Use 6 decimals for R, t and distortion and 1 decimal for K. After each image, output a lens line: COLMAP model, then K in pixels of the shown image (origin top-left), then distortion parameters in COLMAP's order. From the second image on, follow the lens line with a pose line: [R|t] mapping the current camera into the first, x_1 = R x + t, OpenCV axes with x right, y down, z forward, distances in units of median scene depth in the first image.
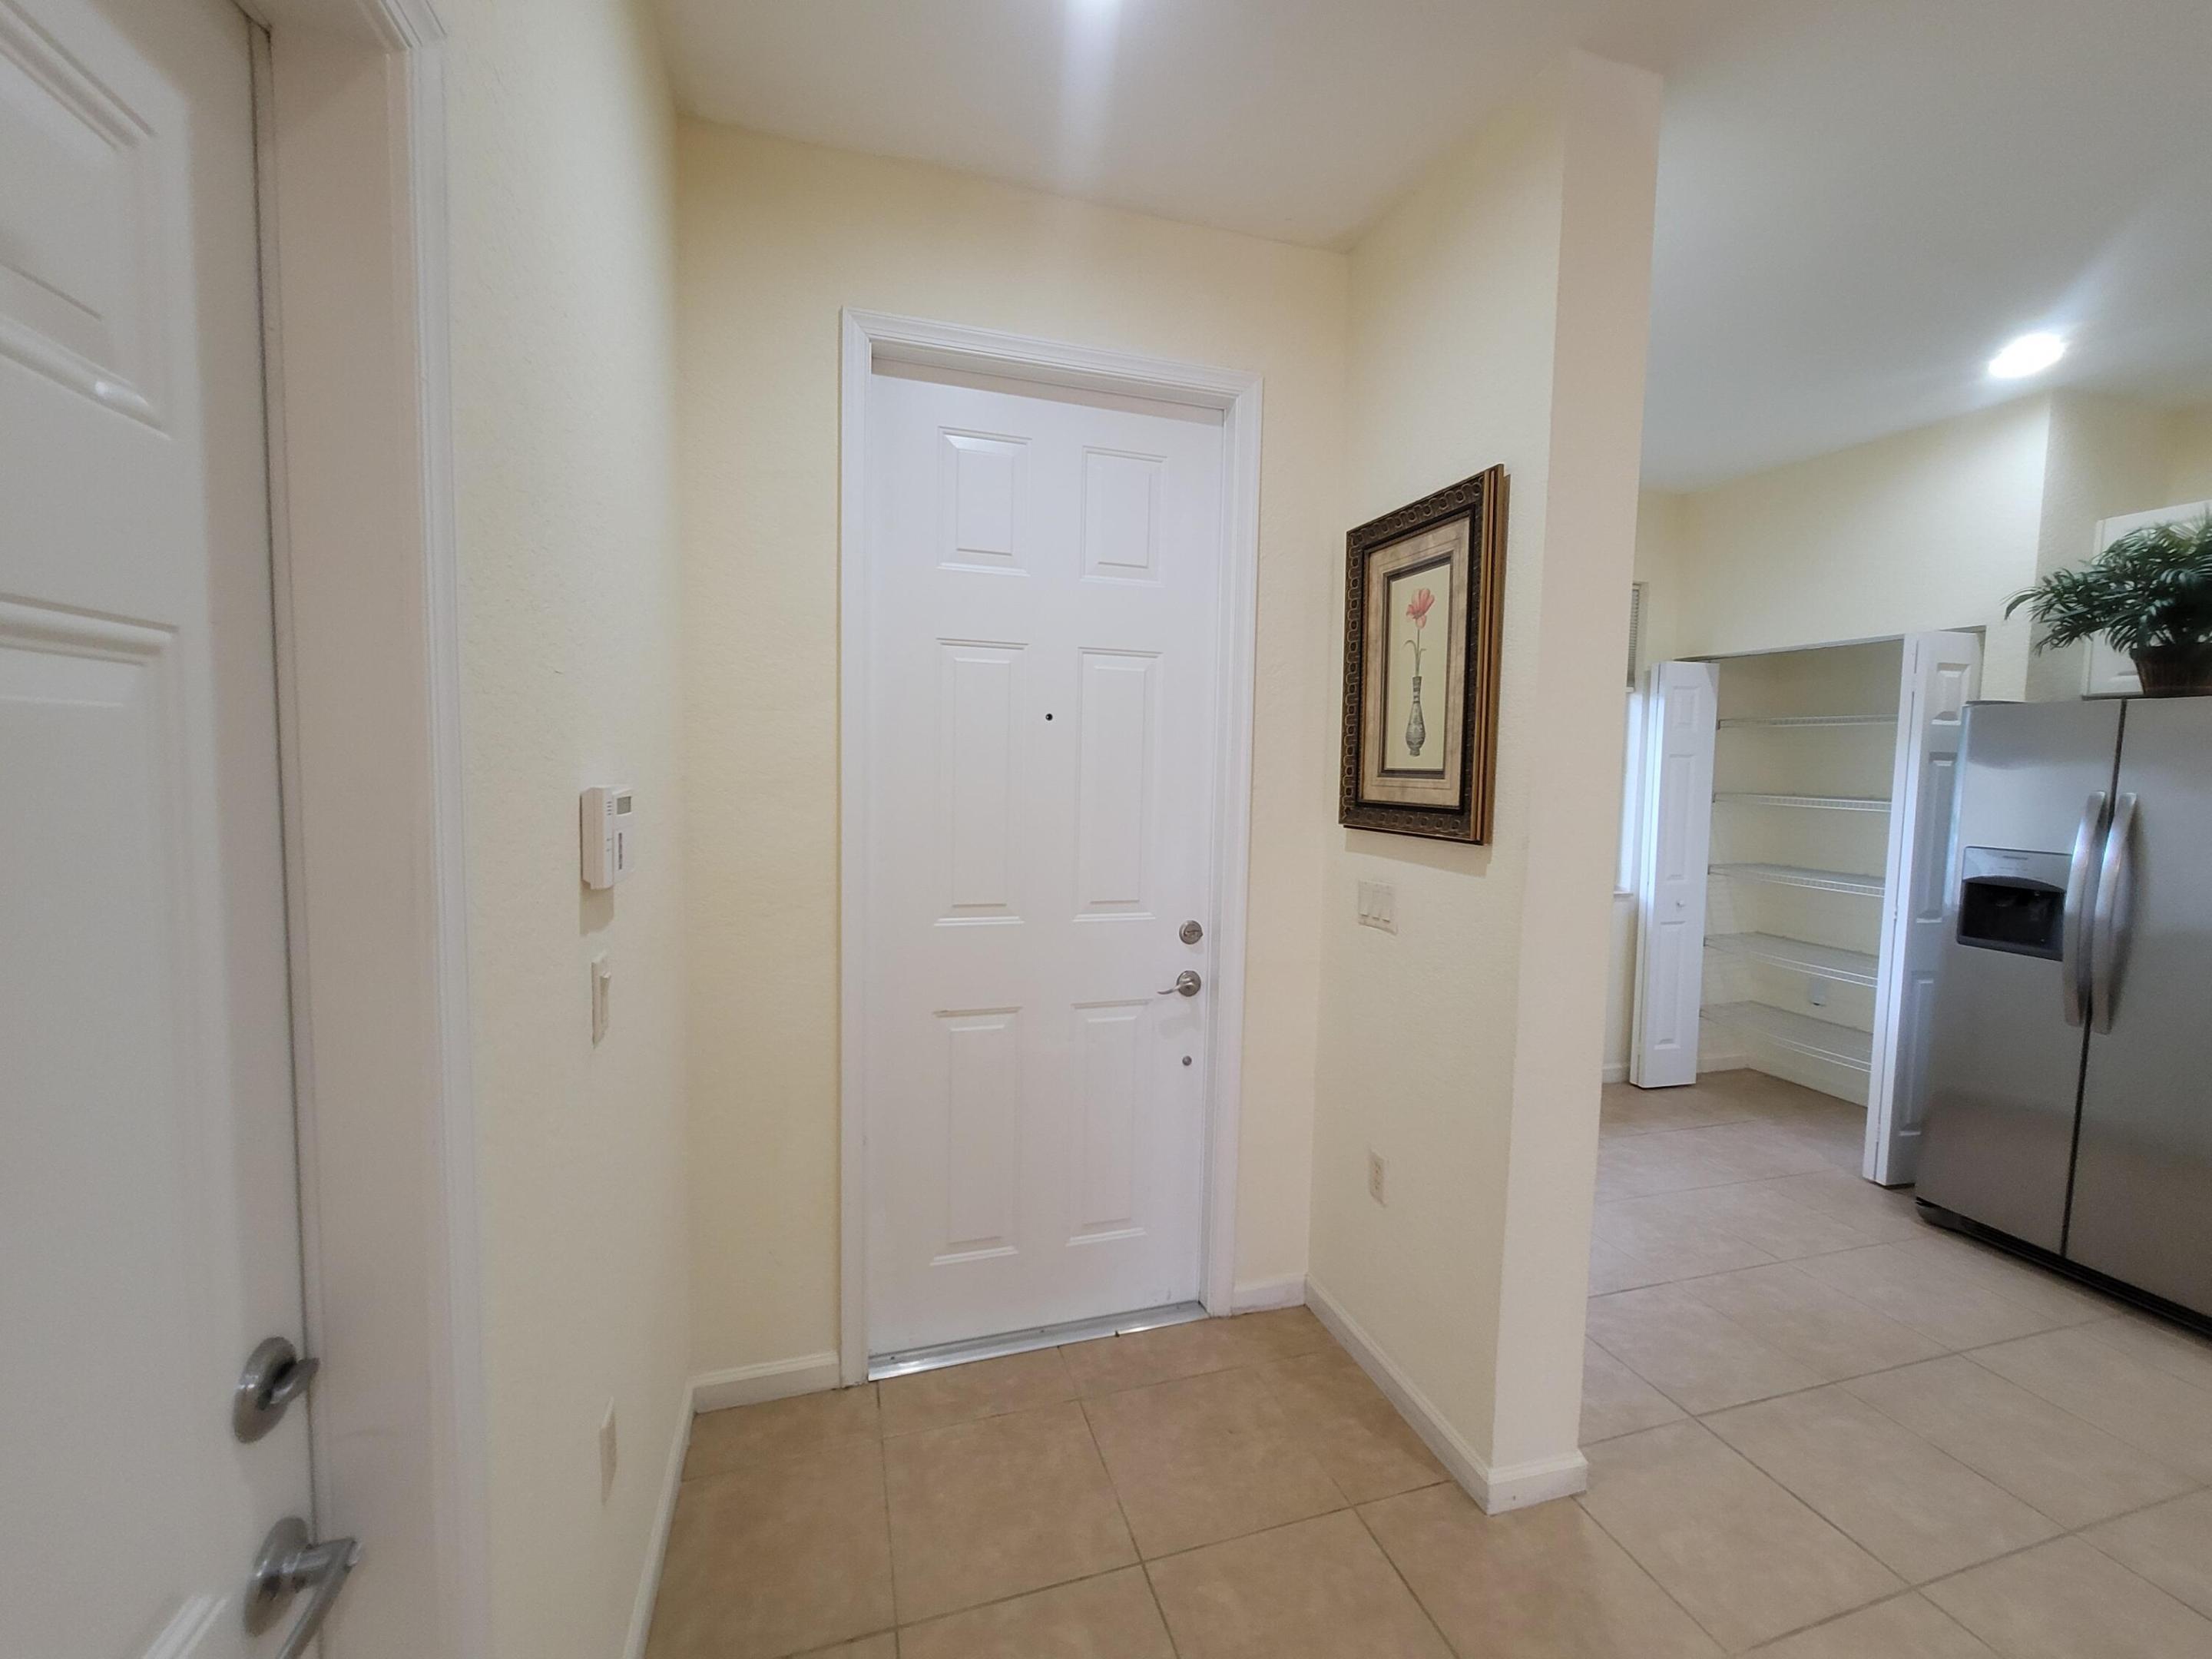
lens RADIAL K [[902.1, 0, 1109.7], [0, 902.1, 822.0], [0, 0, 1]] dist [-0.005016, 0.000269]
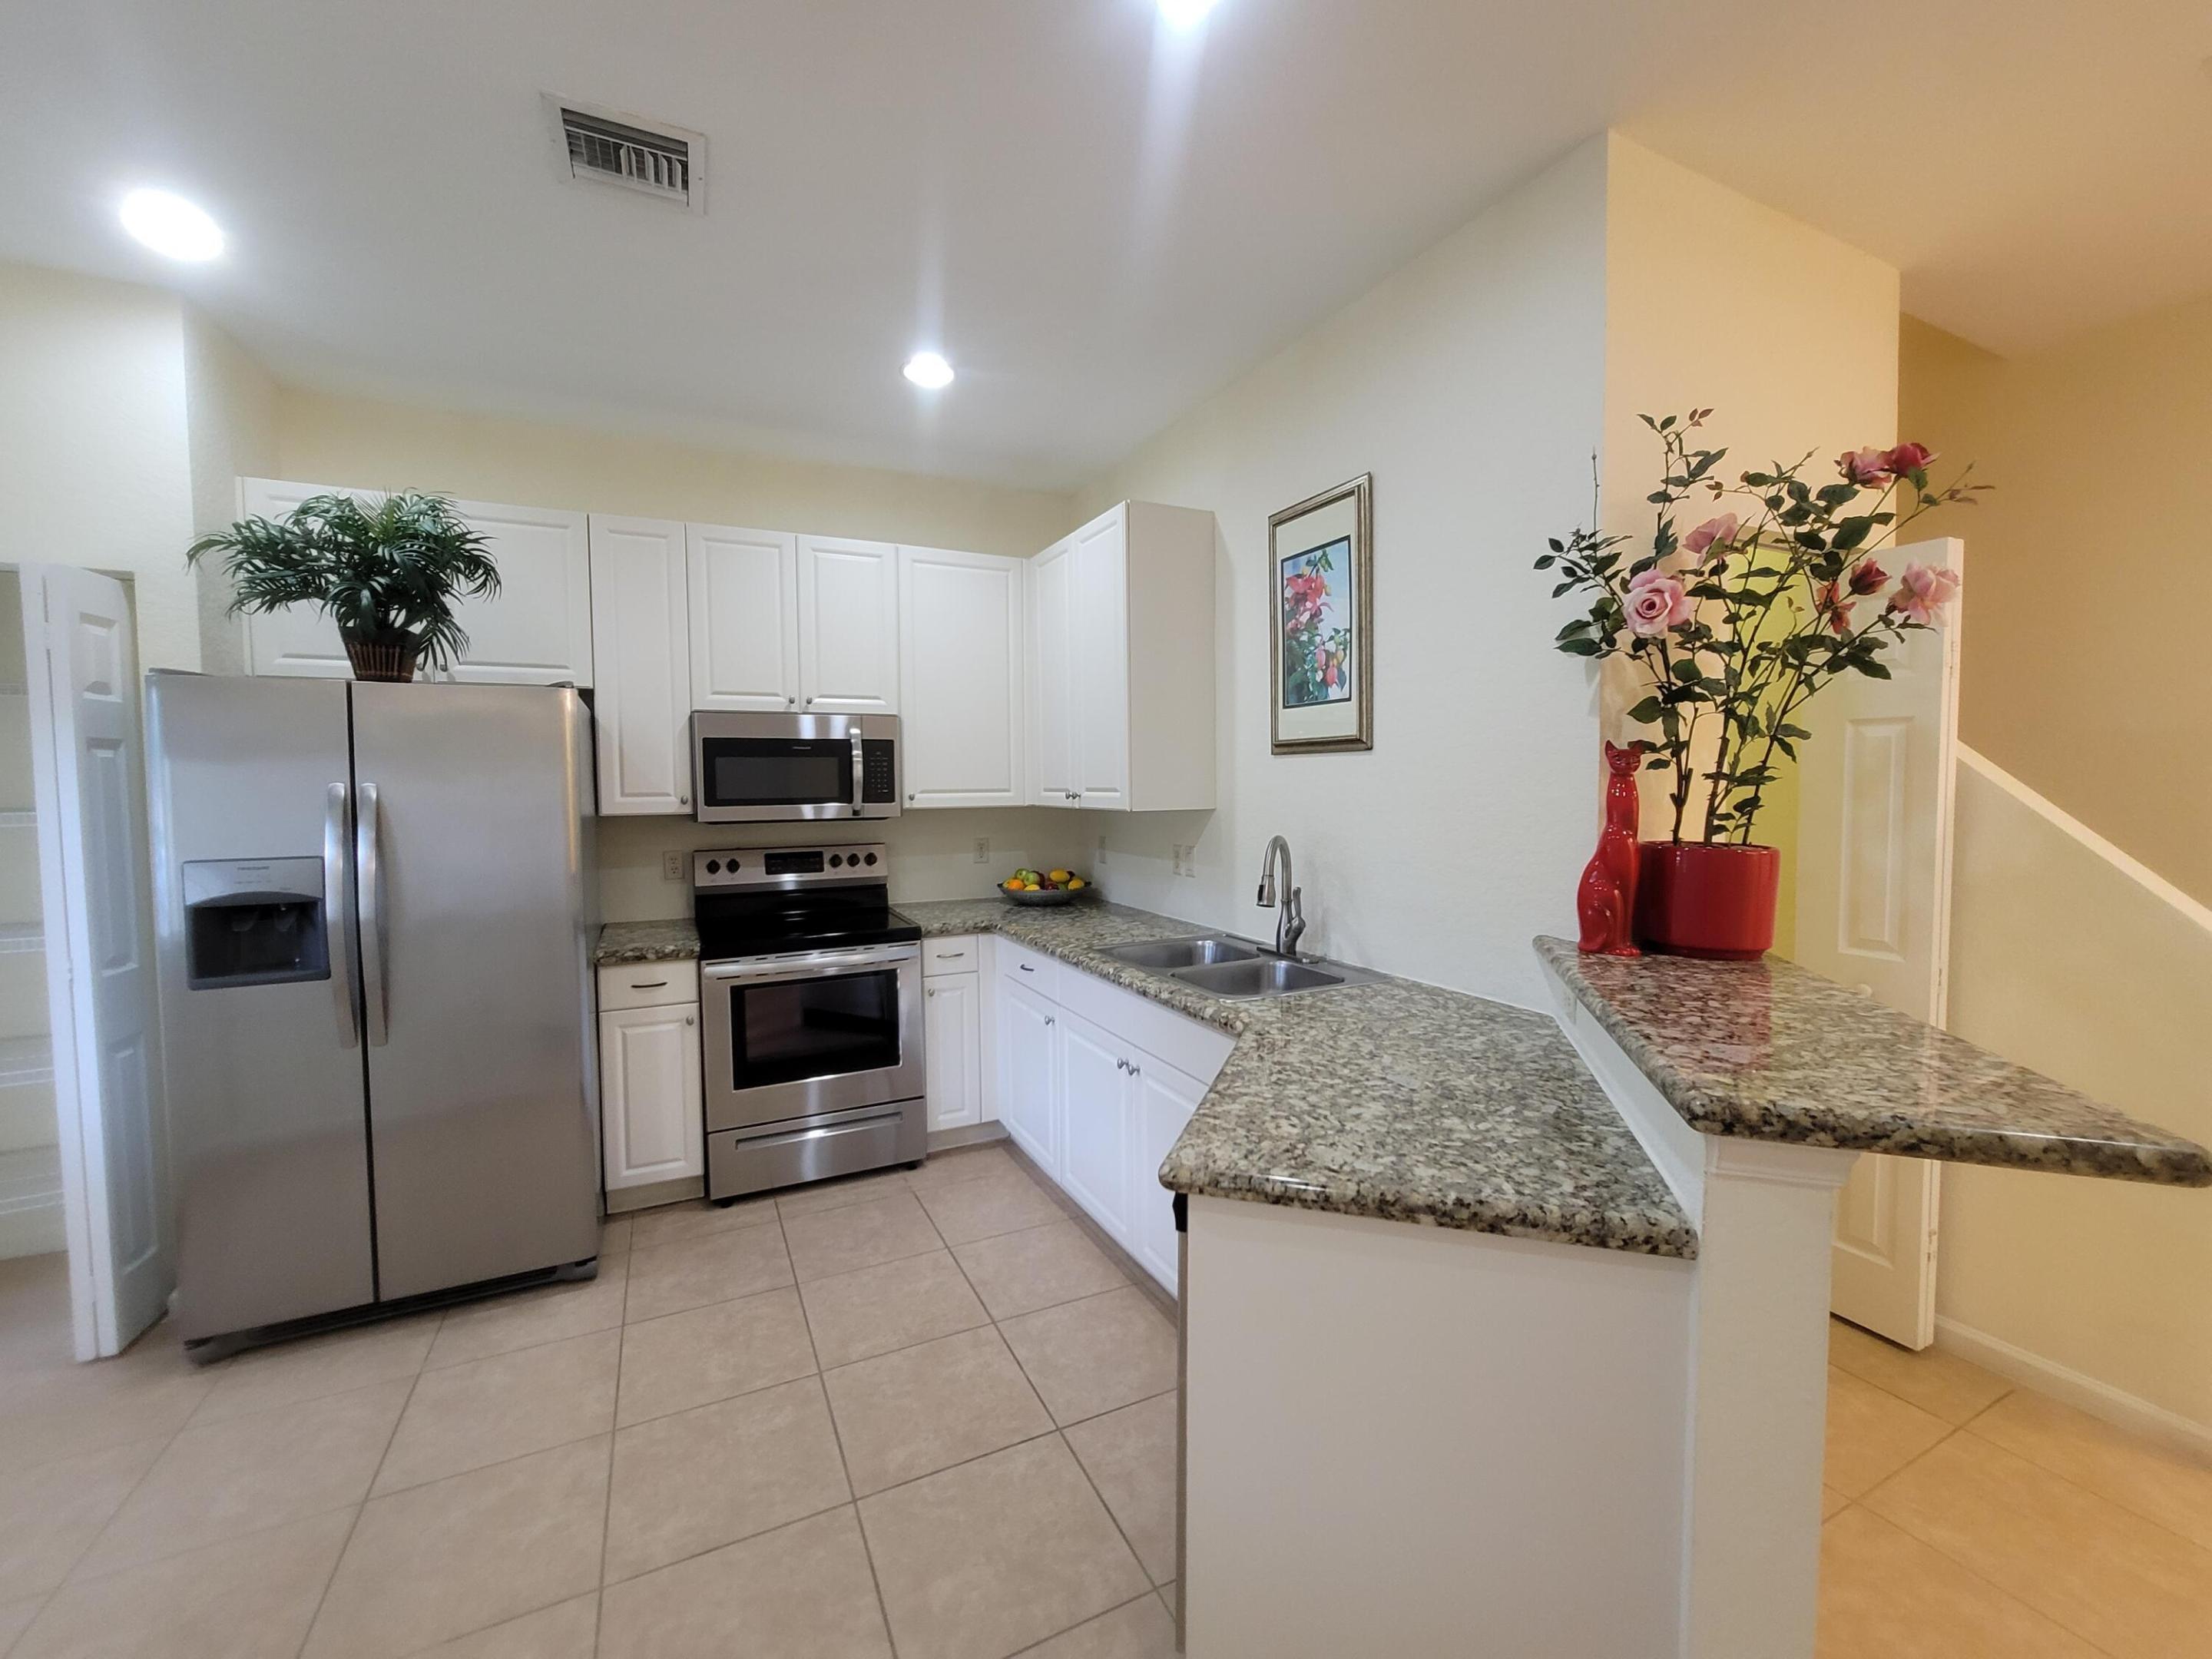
lens RADIAL K [[903.5, 0, 1110.1], [0, 903.5, 822.9], [0, 0, 1]] dist [-0.005095, 0.000443]
pose [[-0.158564, -0.069916, 0.984870, 0.095891], [0.072229, 0.993996, 0.082192, -0.012494], [-0.984703, 0.084169, -0.152561, 0.377798]]
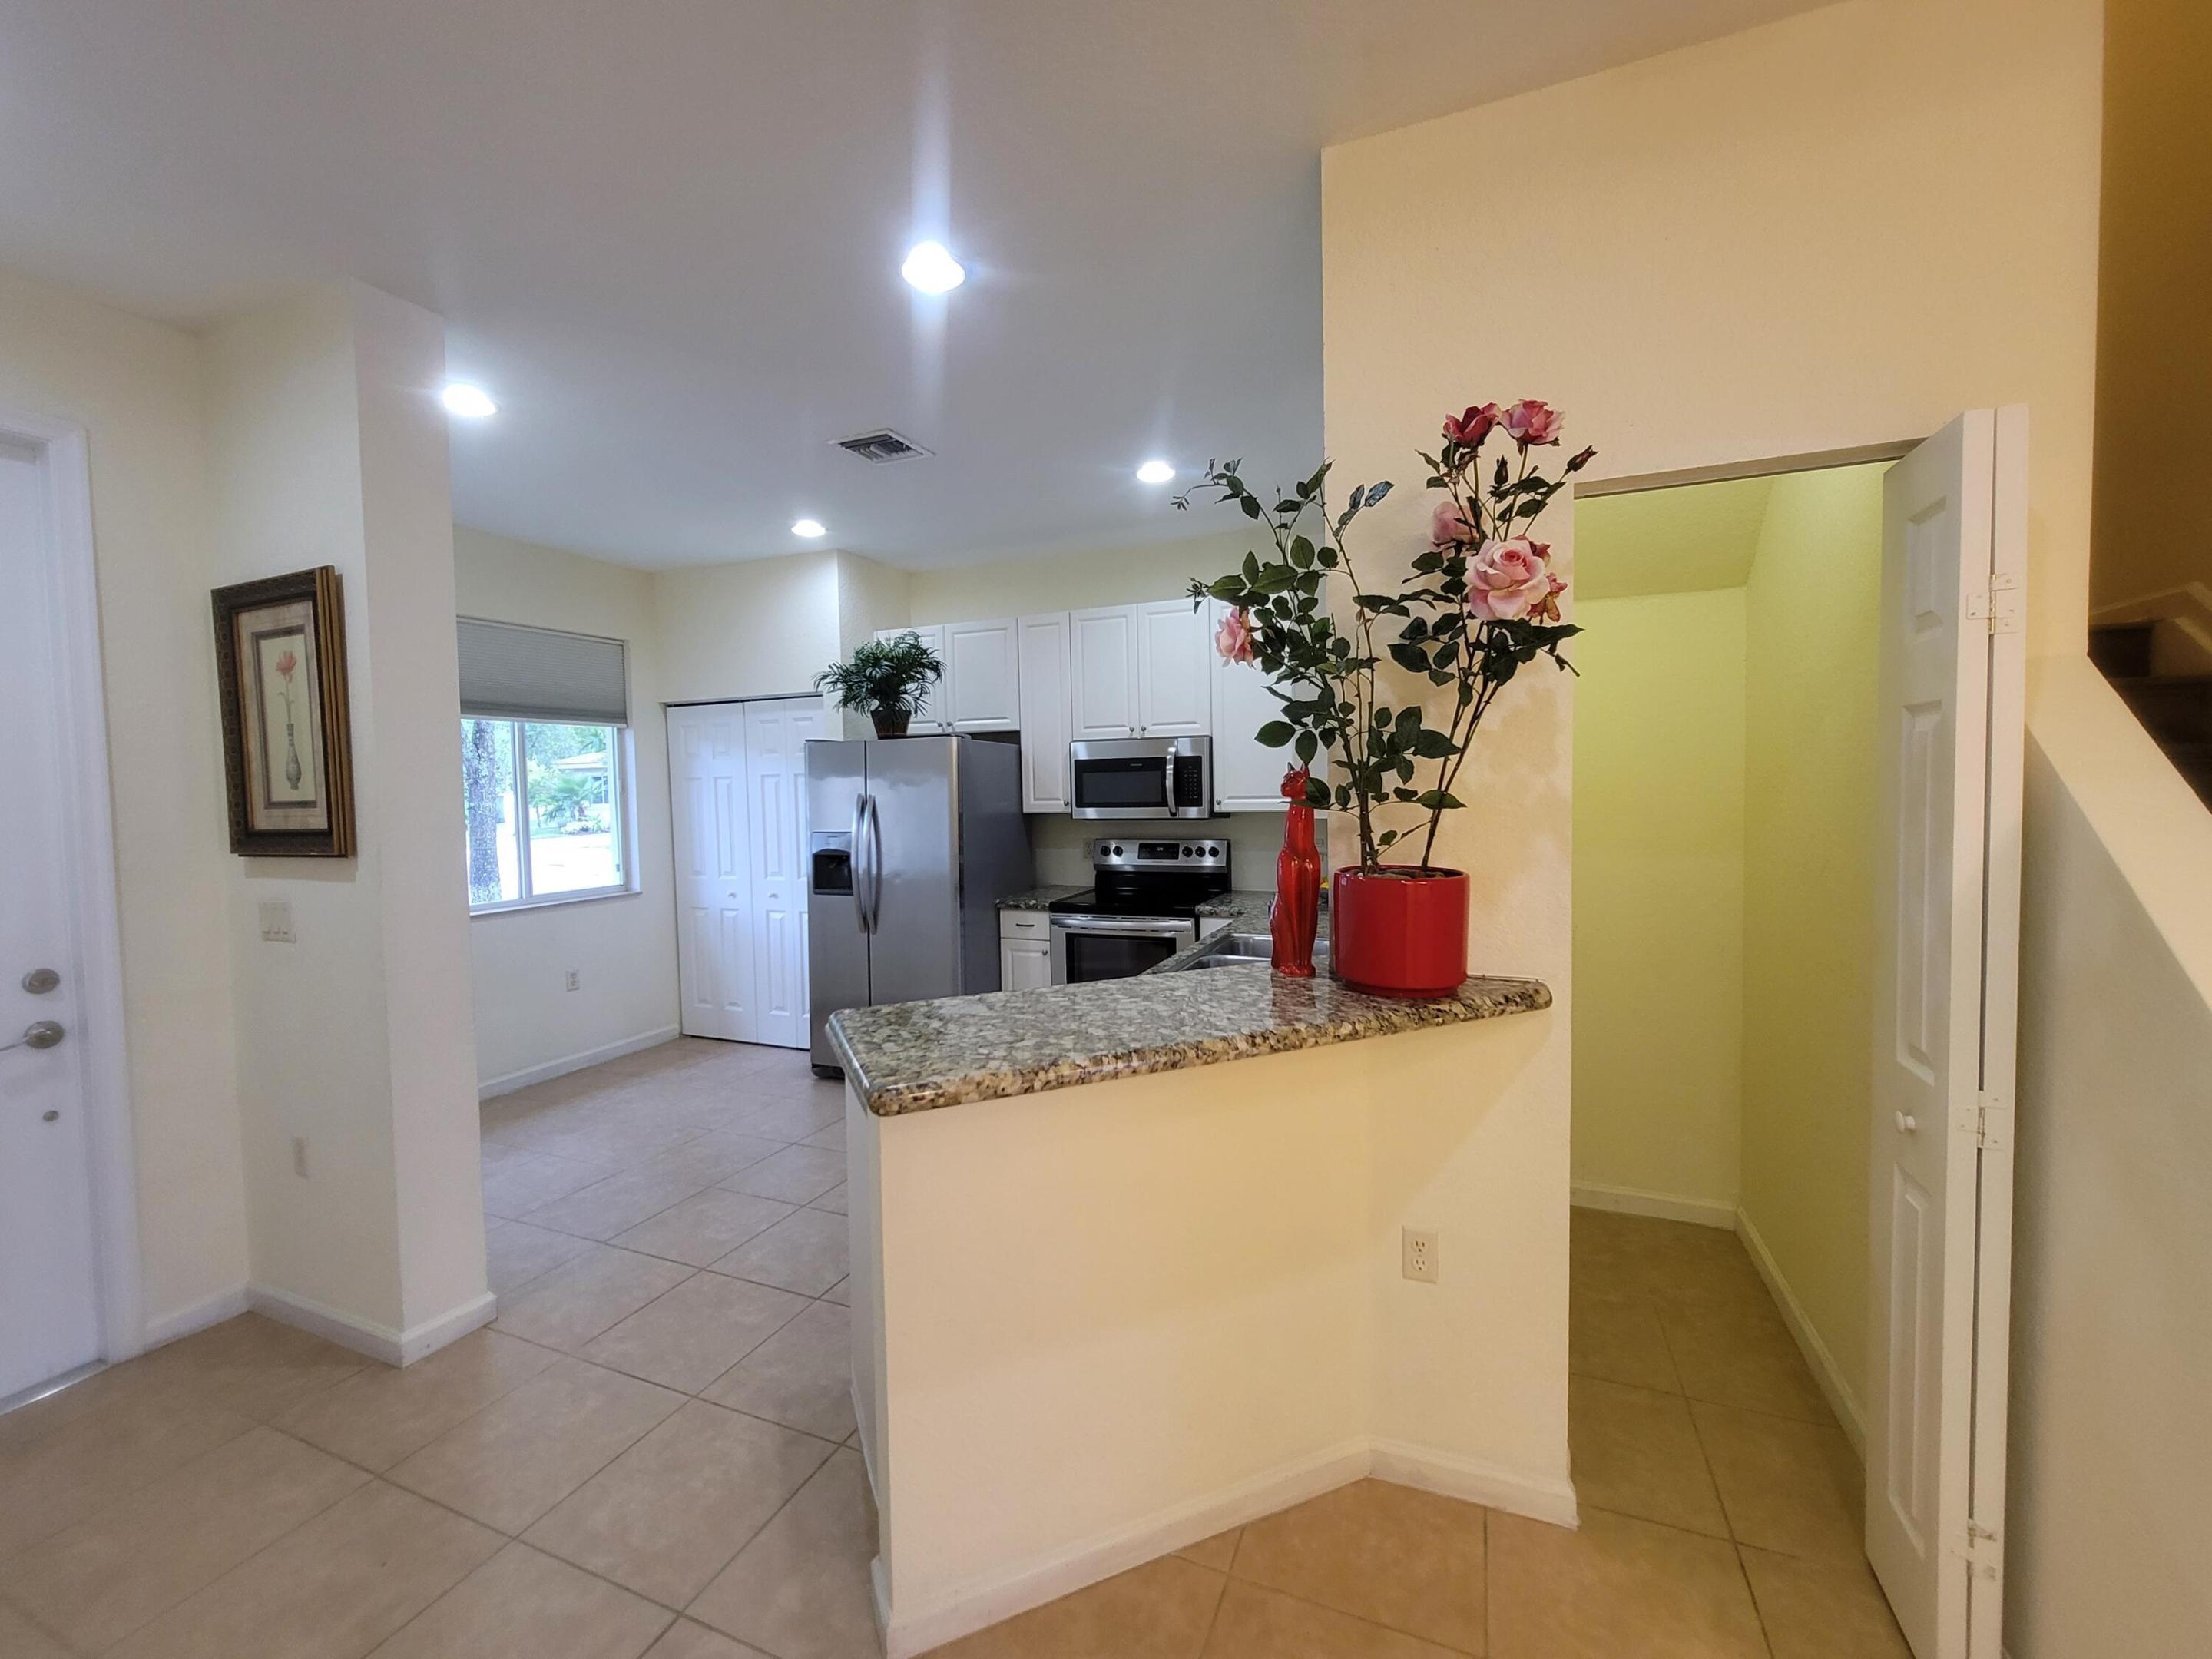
lens RADIAL K [[902.1, 0, 1109.7], [0, 902.1, 822.0], [0, 0, 1]] dist [-0.005016, 0.000269]
pose [[0.637195, -0.066438, 0.767834, 0.084869], [0.085488, 0.996222, 0.015256, 0.033151], [-0.765947, 0.055919, 0.640467, -0.448019]]
